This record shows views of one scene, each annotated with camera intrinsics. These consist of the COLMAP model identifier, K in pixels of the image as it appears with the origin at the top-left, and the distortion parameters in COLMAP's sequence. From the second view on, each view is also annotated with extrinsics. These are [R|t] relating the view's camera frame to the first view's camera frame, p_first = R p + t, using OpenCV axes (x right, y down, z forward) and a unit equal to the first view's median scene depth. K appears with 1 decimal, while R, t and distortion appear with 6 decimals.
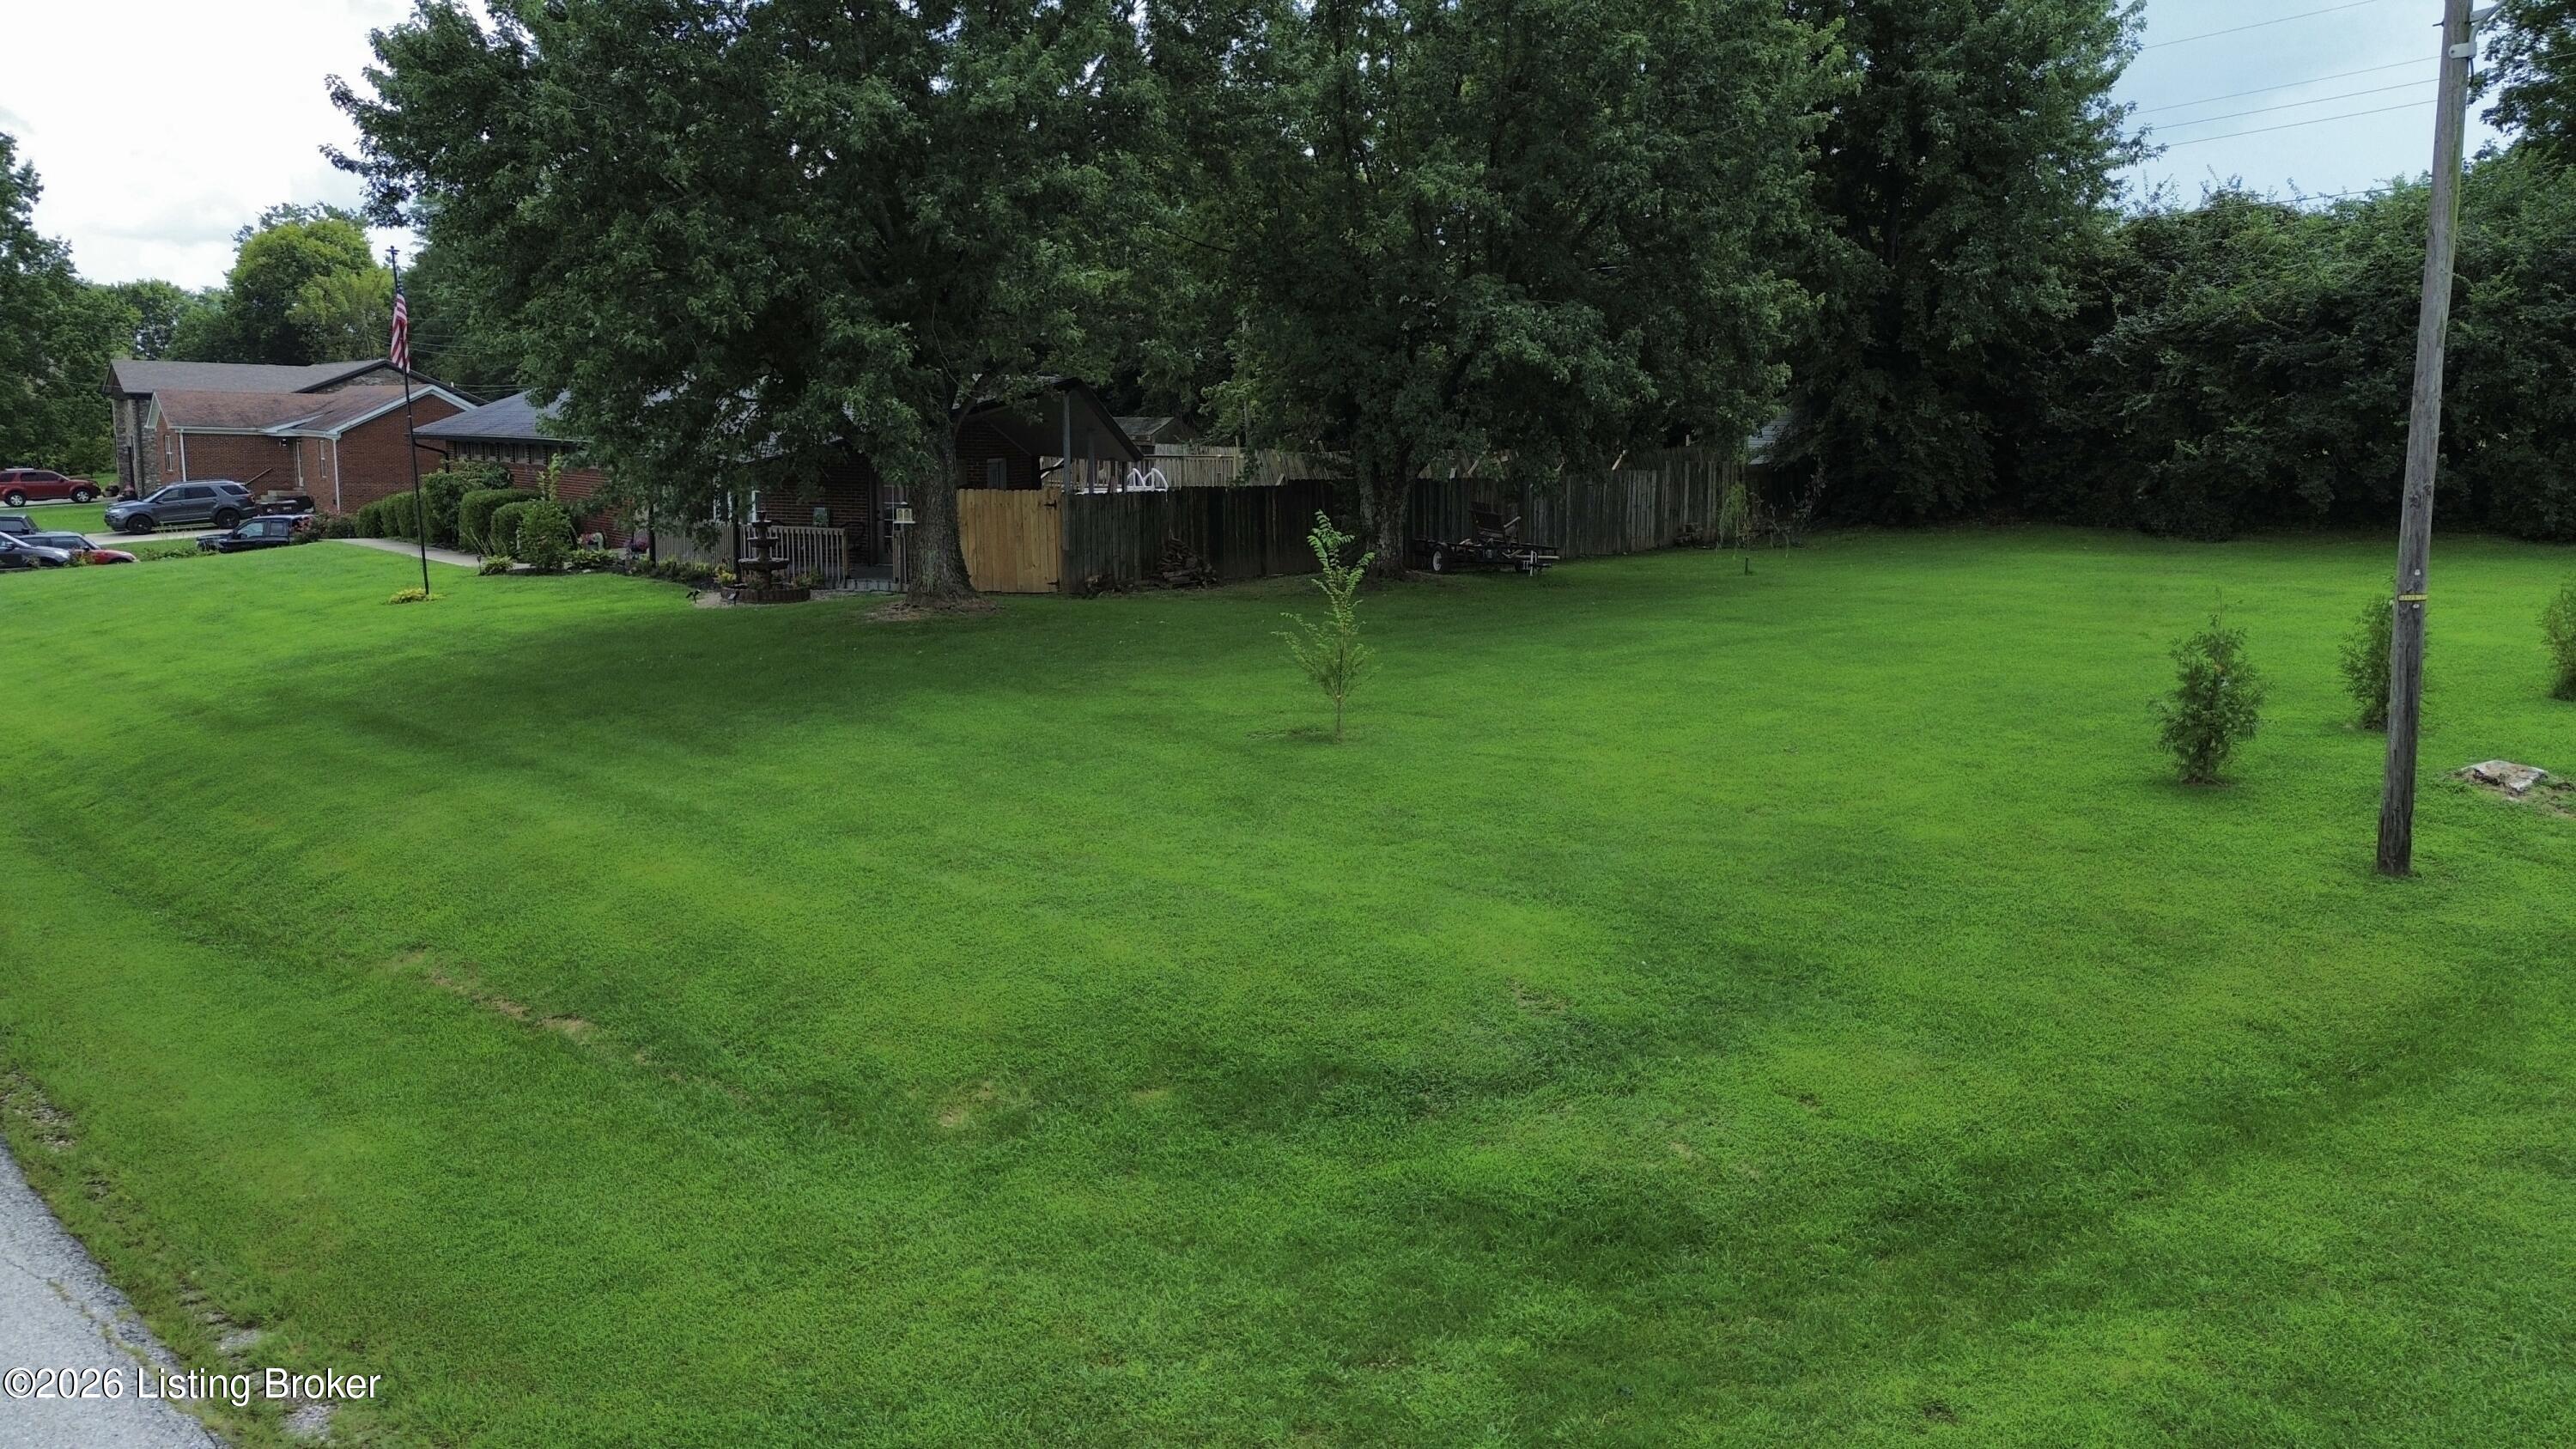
lens RADIAL K [[1828.7, 0, 1288.0], [0, 1828.7, 724.5], [0, 0, 1]] dist [0.075026, -0.060965]
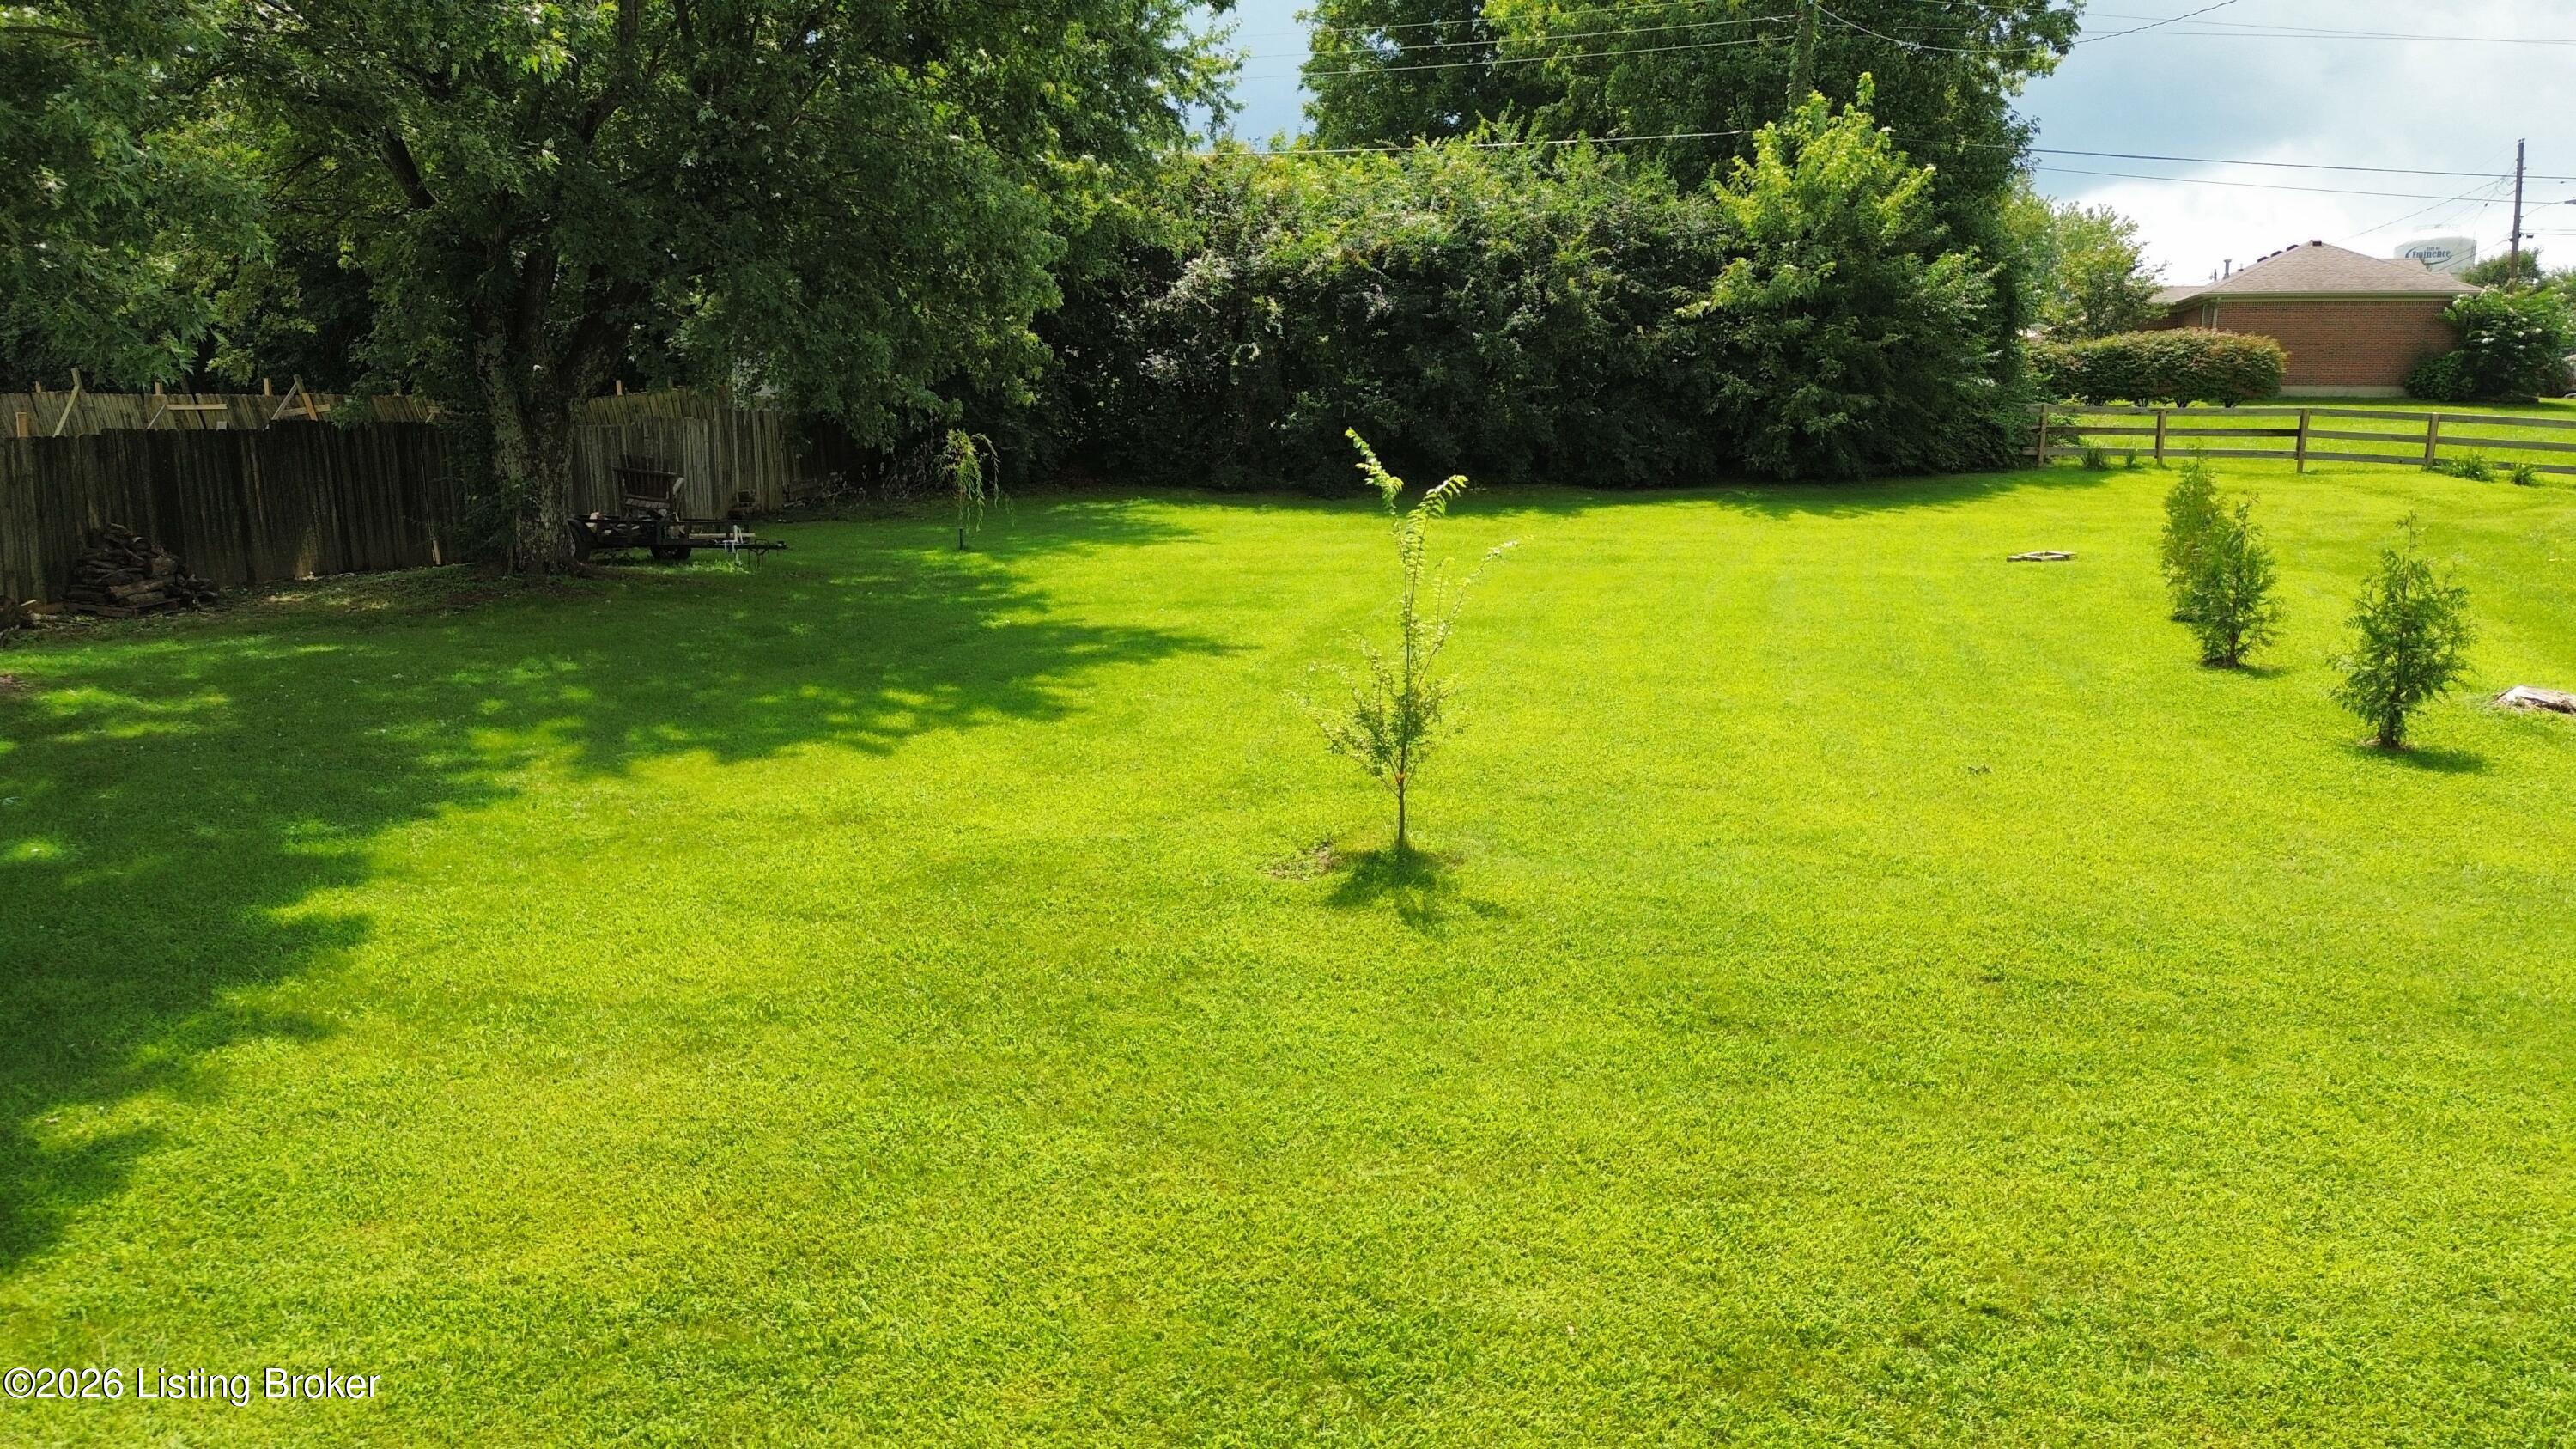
lens RADIAL K [[1828.7, 0, 1288.0], [0, 1828.7, 724.5], [0, 0, 1]] dist [0.075026, -0.060965]
pose [[0.702231, -0.109873, 0.703420, -0.092629], [0.102442, 0.993332, 0.052888, -0.015563], [-0.704541, 0.034920, 0.708804, 0.156300]]
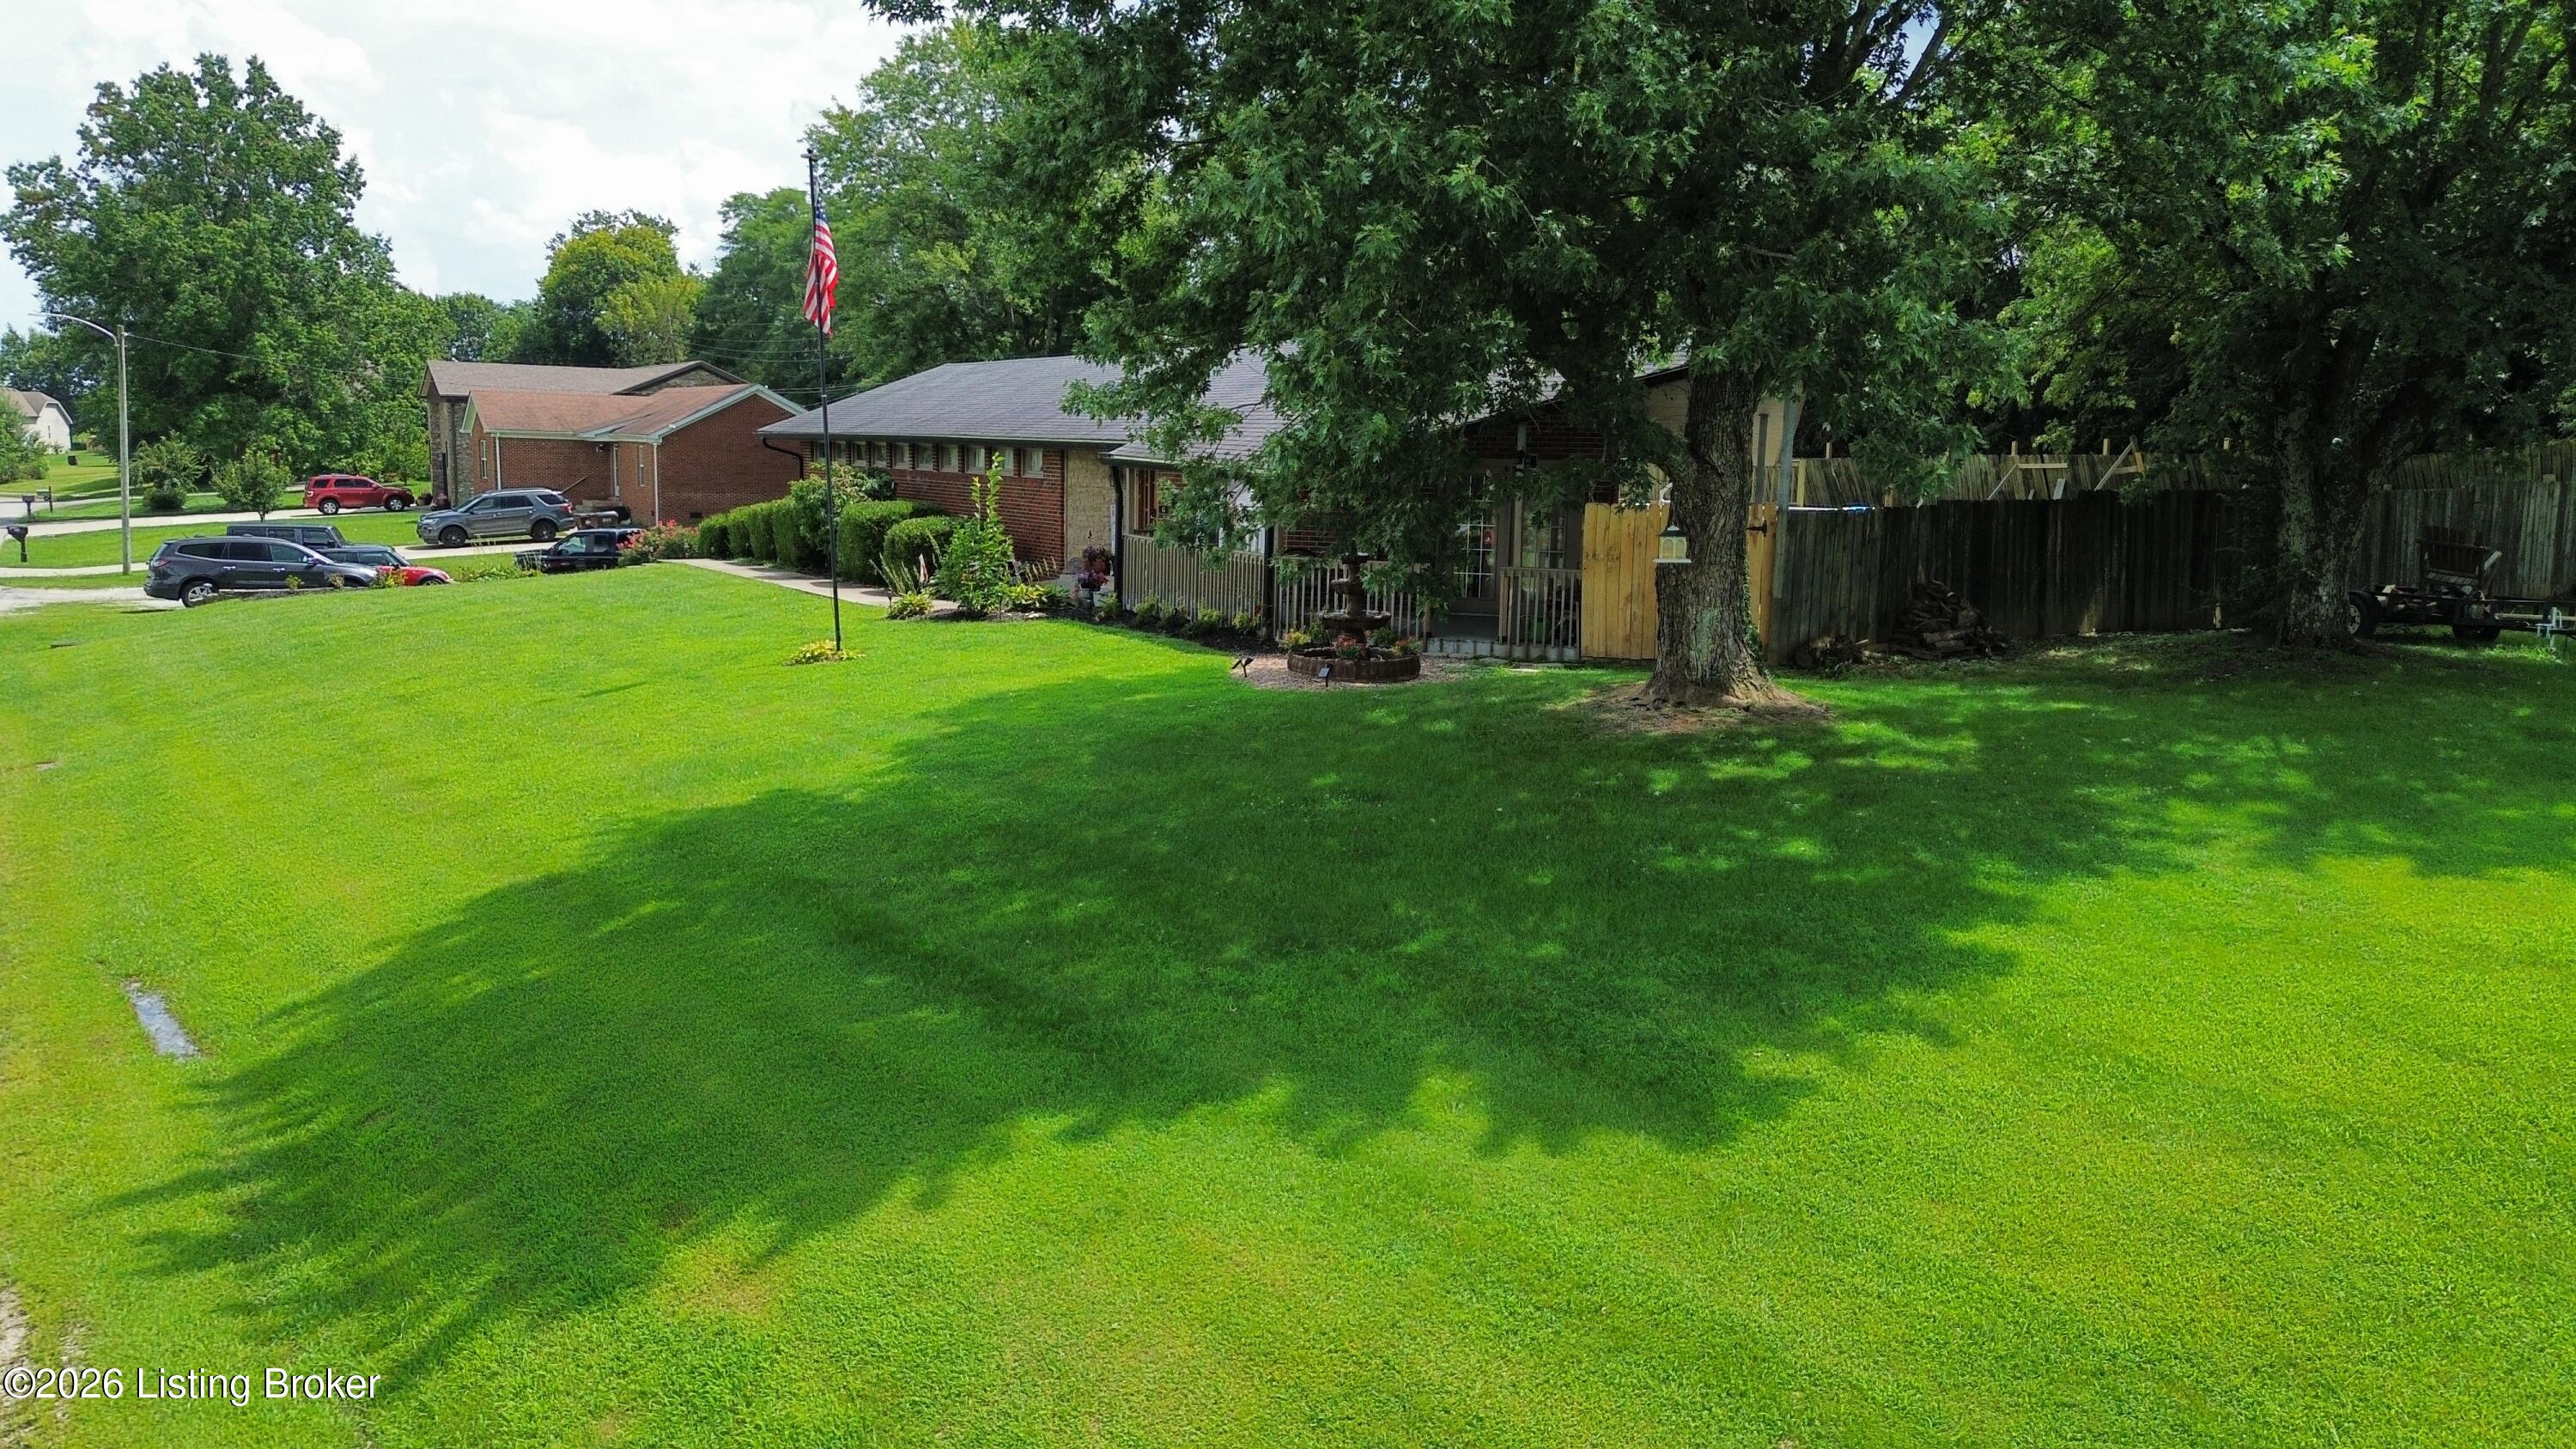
lens RADIAL K [[1828.7, 0, 1288.0], [0, 1828.7, 724.5], [0, 0, 1]] dist [0.075026, -0.060965]
pose [[0.992043, 0.024082, -0.123578, -0.089434], [-0.025181, 0.999656, -0.007335, -0.017520], [0.123359, 0.010388, 0.992308, 0.141584]]
